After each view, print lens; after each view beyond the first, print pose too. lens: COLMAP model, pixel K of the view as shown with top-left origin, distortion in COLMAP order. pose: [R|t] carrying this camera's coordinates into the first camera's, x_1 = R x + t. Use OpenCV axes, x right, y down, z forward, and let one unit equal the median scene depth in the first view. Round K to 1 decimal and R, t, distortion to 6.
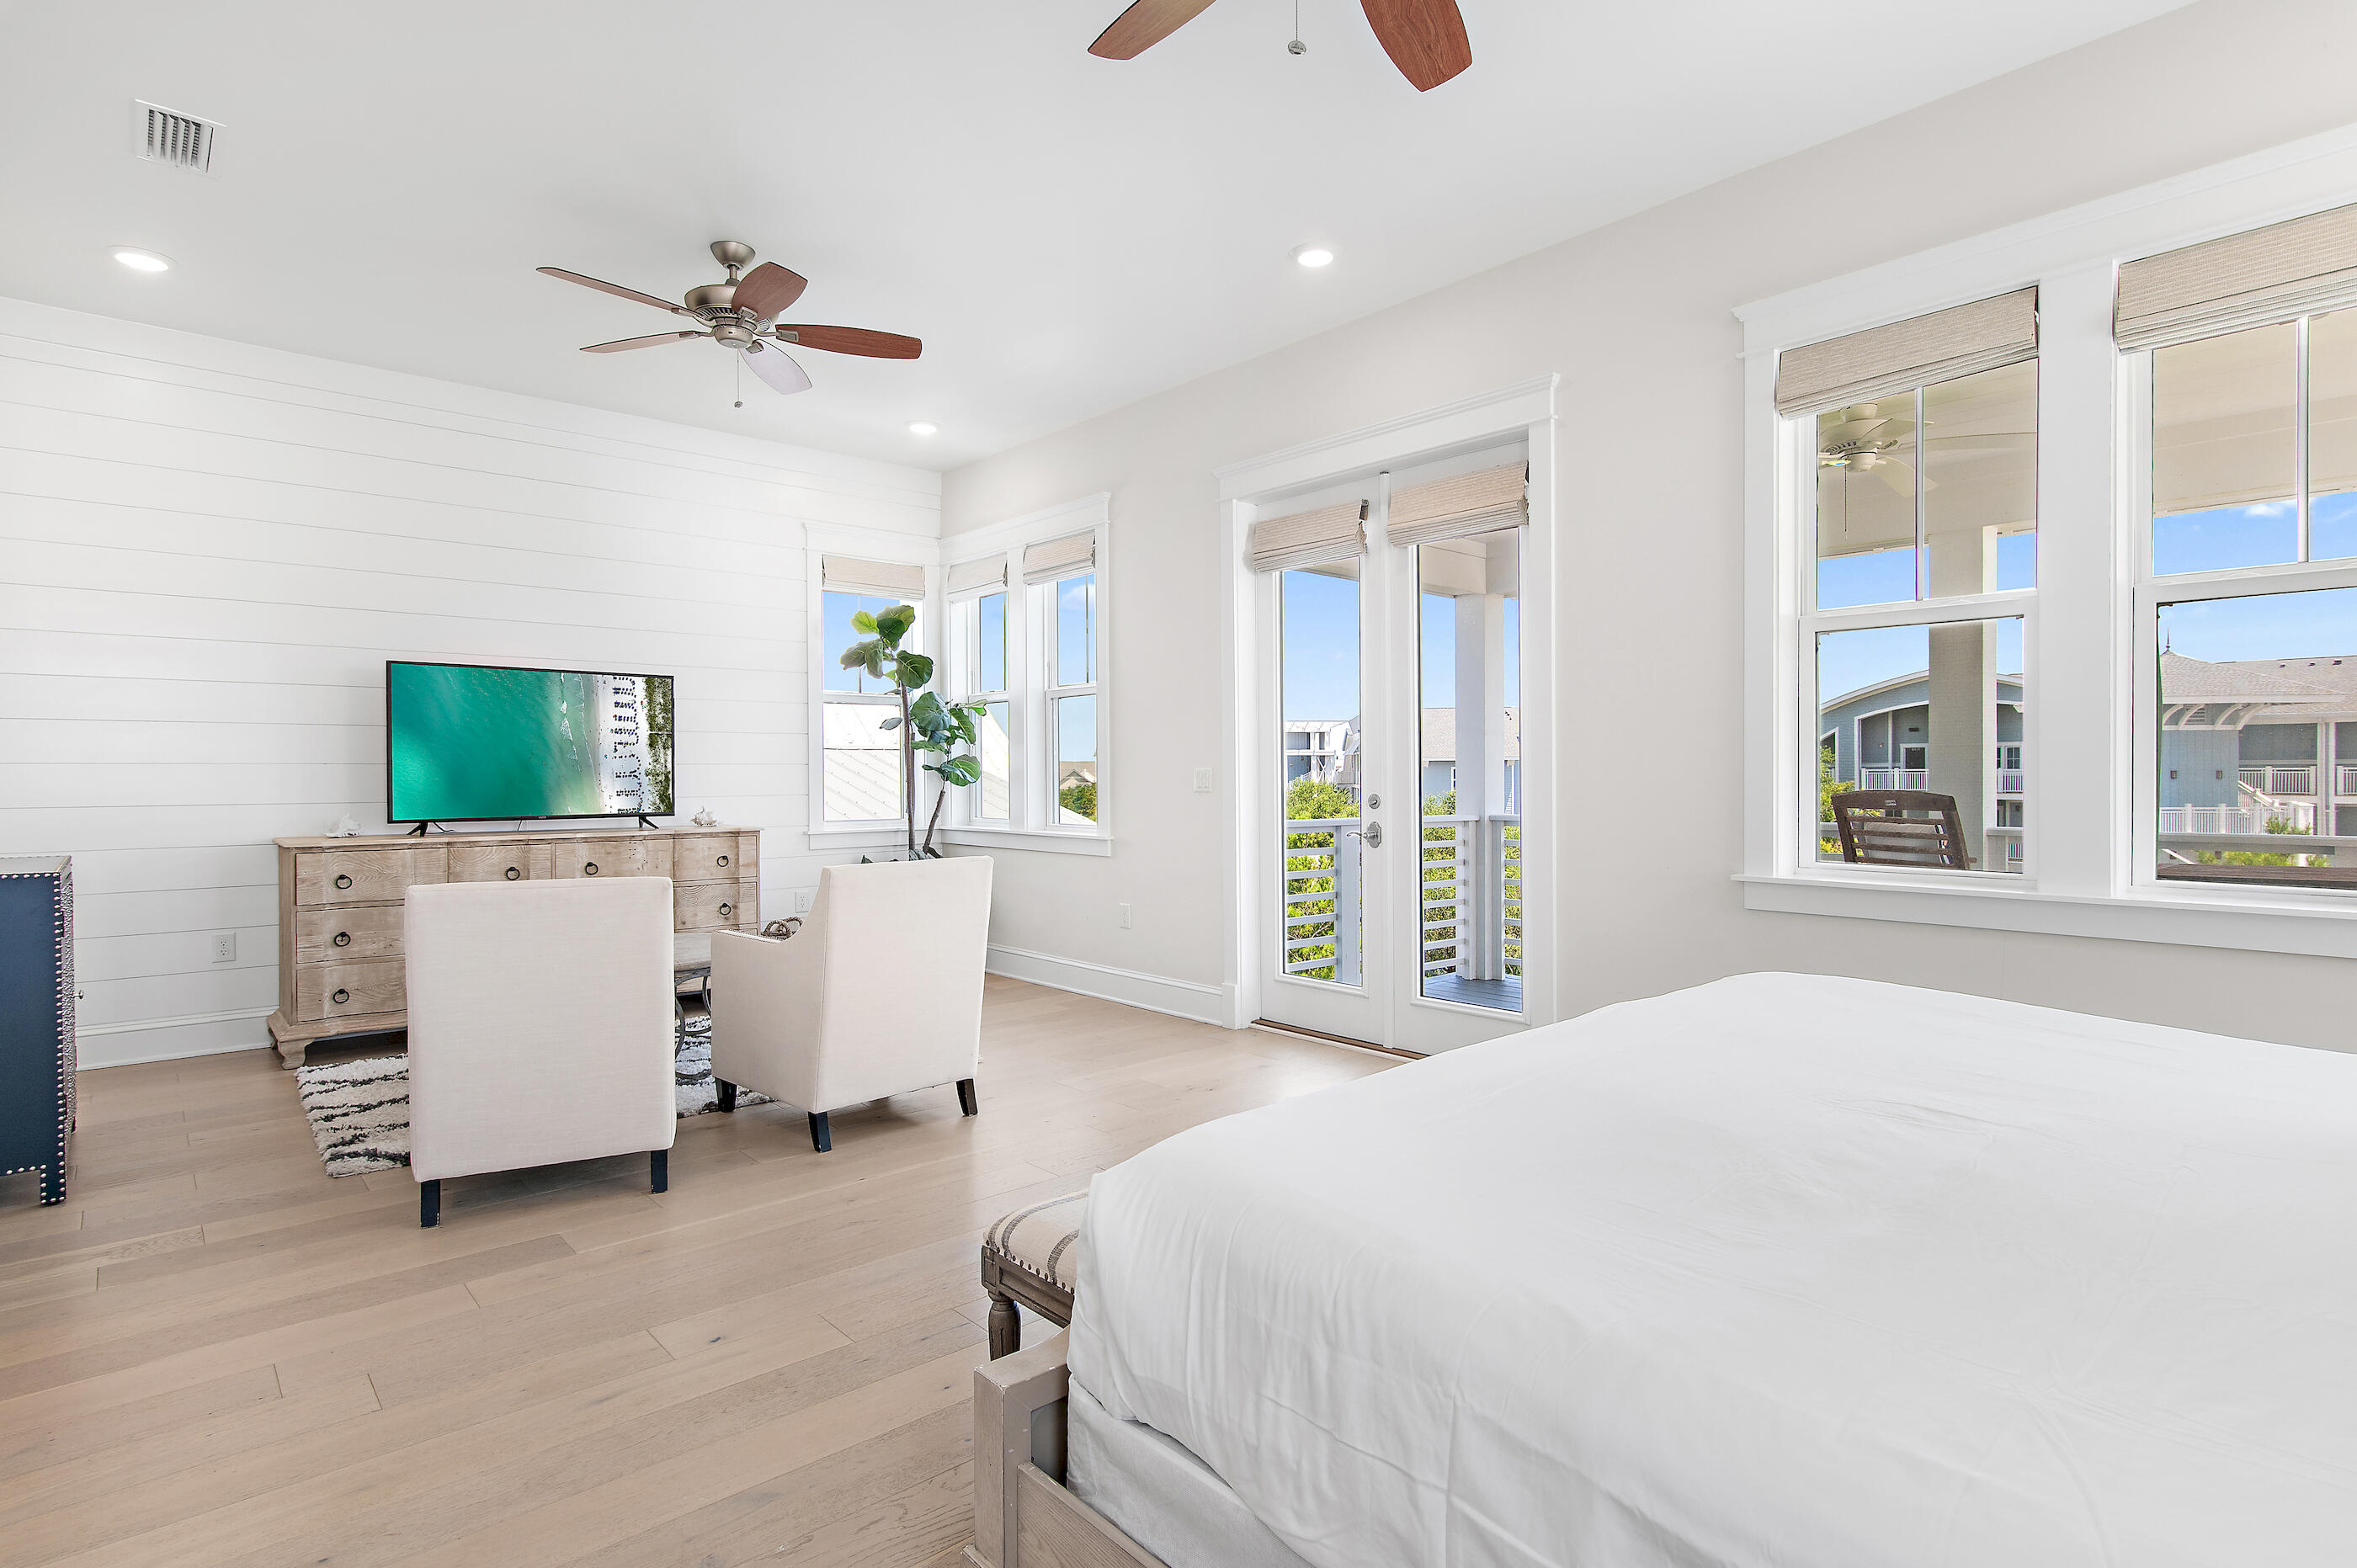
lens RADIAL K [[1152.7, 0, 1174.9], [0, 1152.7, 787.9], [0, 0, 1]] dist [0.007447, -0.000767]
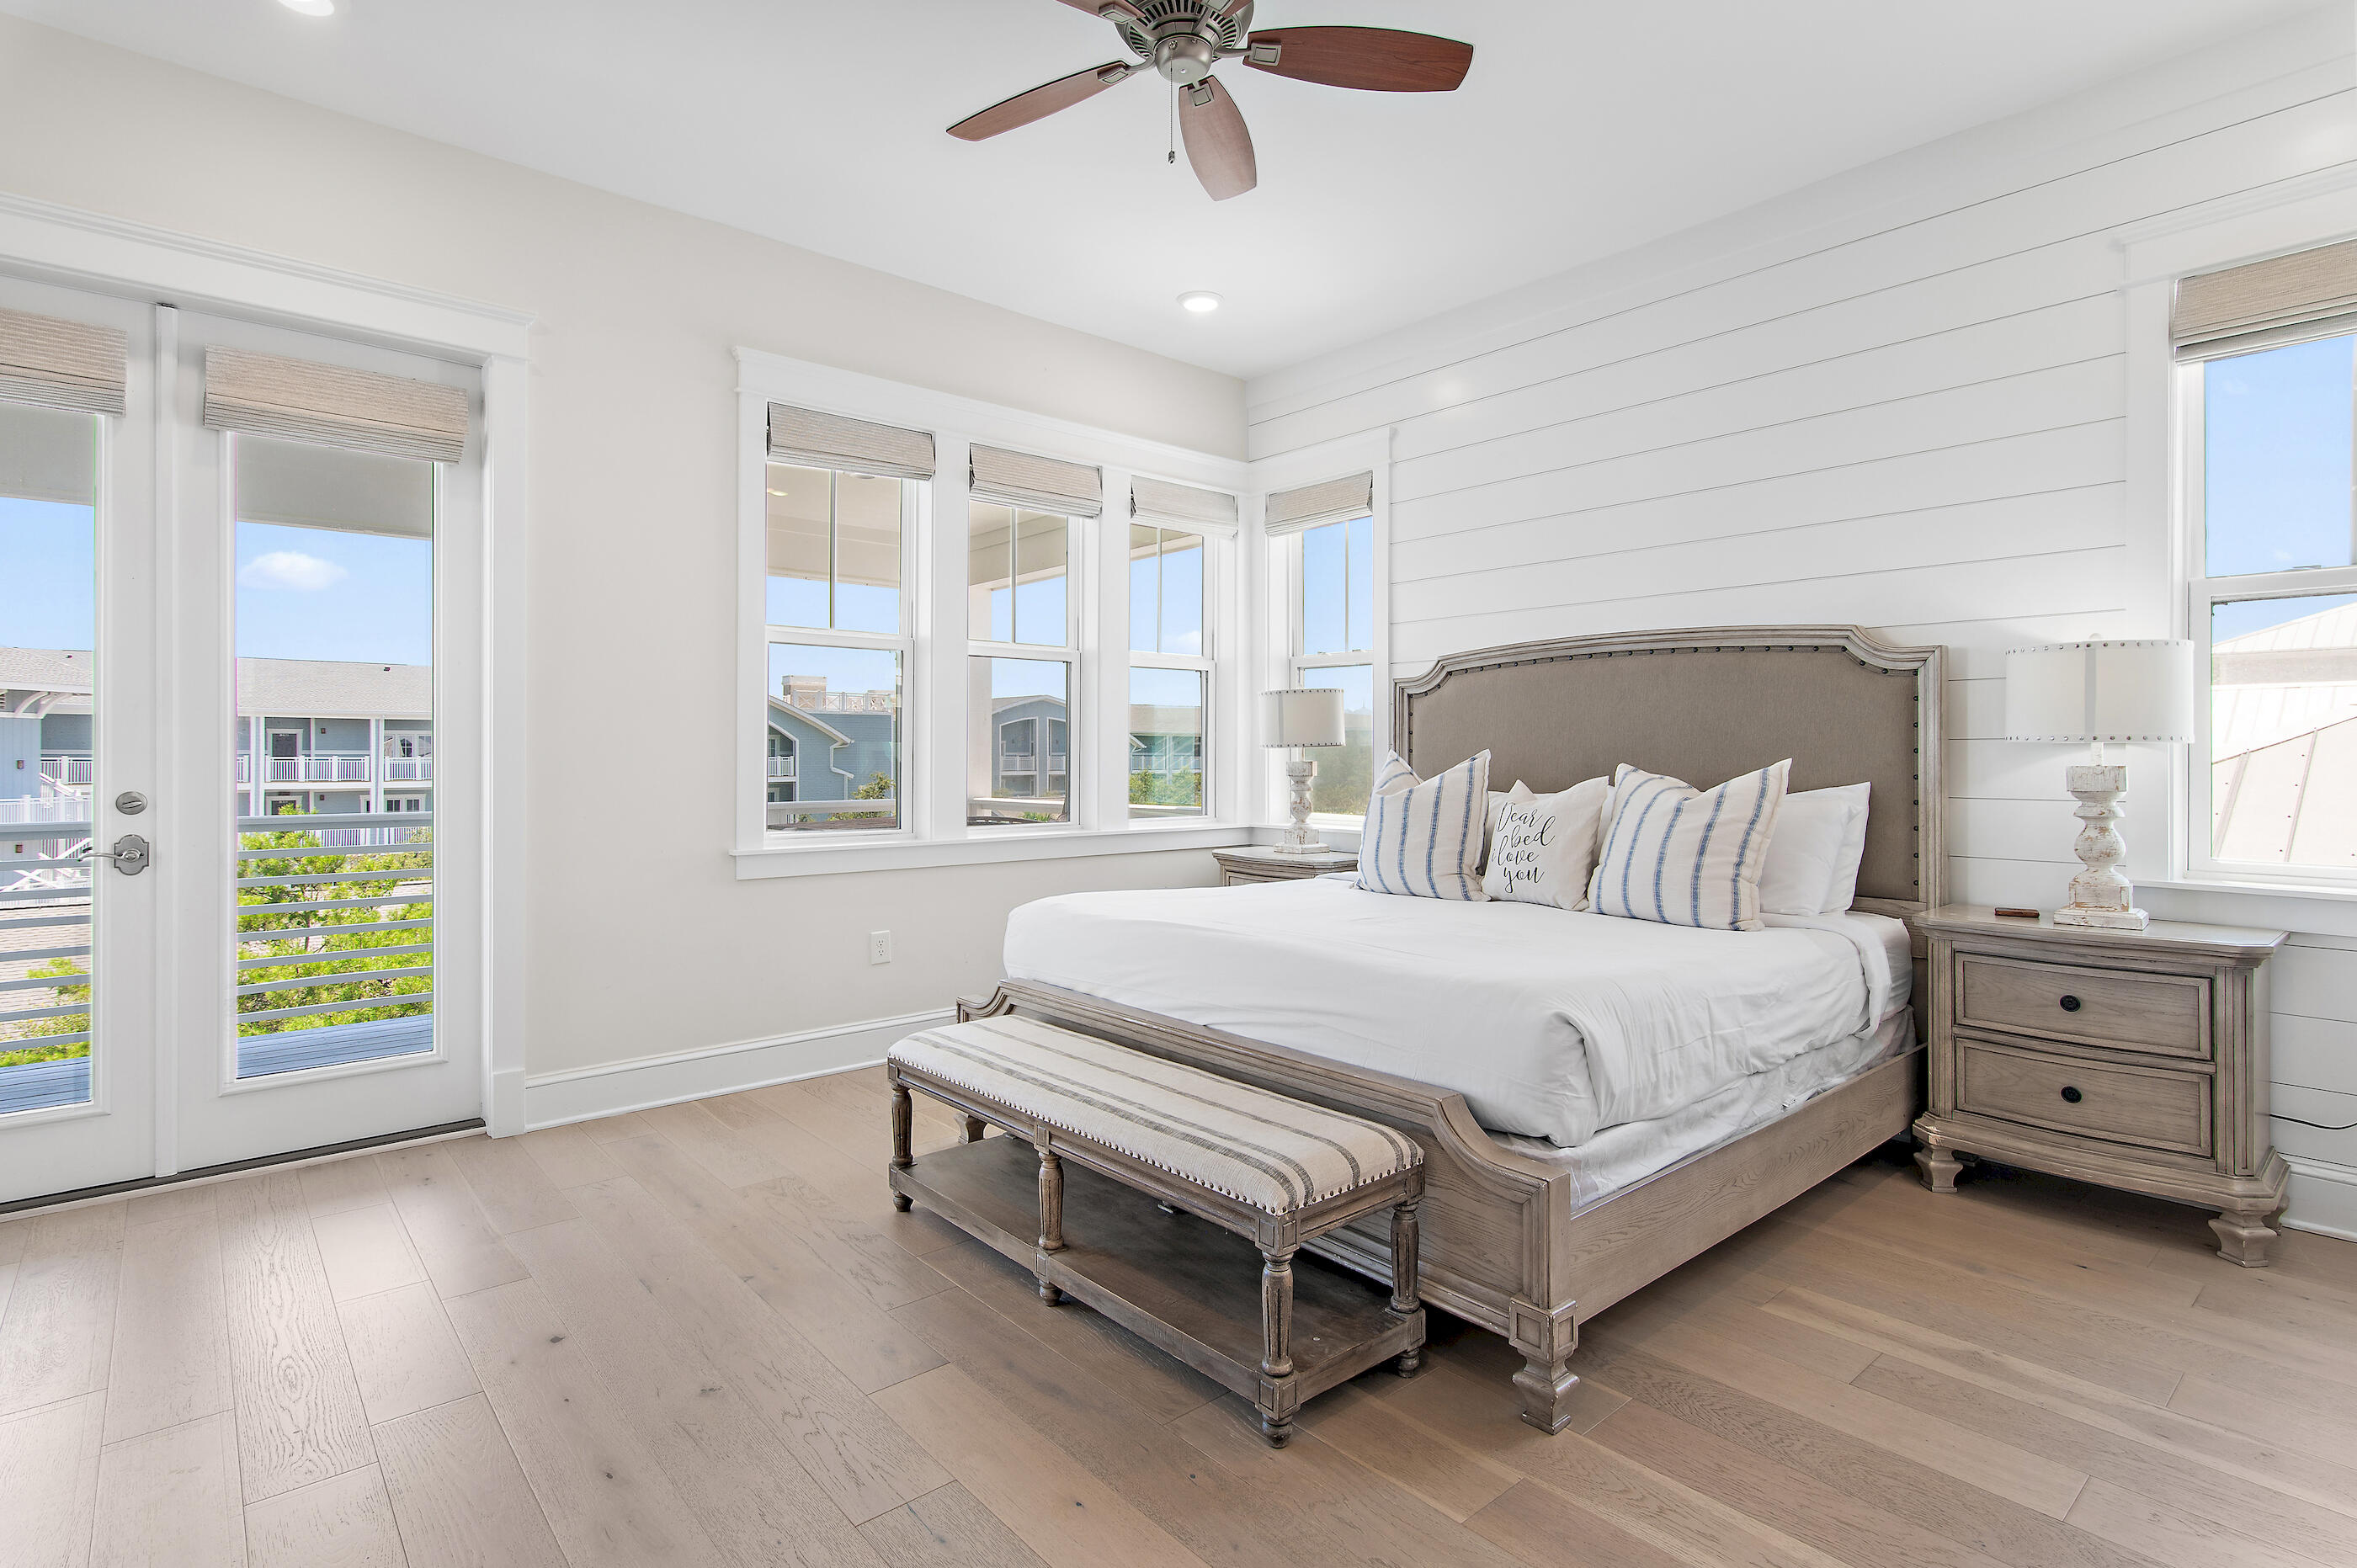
lens RADIAL K [[1152.7, 0, 1176.9], [0, 1152.7, 758.4], [0, 0, 1]] dist [0.007447, -0.000767]
pose [[0.033599, 0.002828, 0.999431, -0.553427], [0.013964, 0.999897, -0.003299, -0.003519], [-0.999338, 0.014067, 0.033556, 0.486040]]
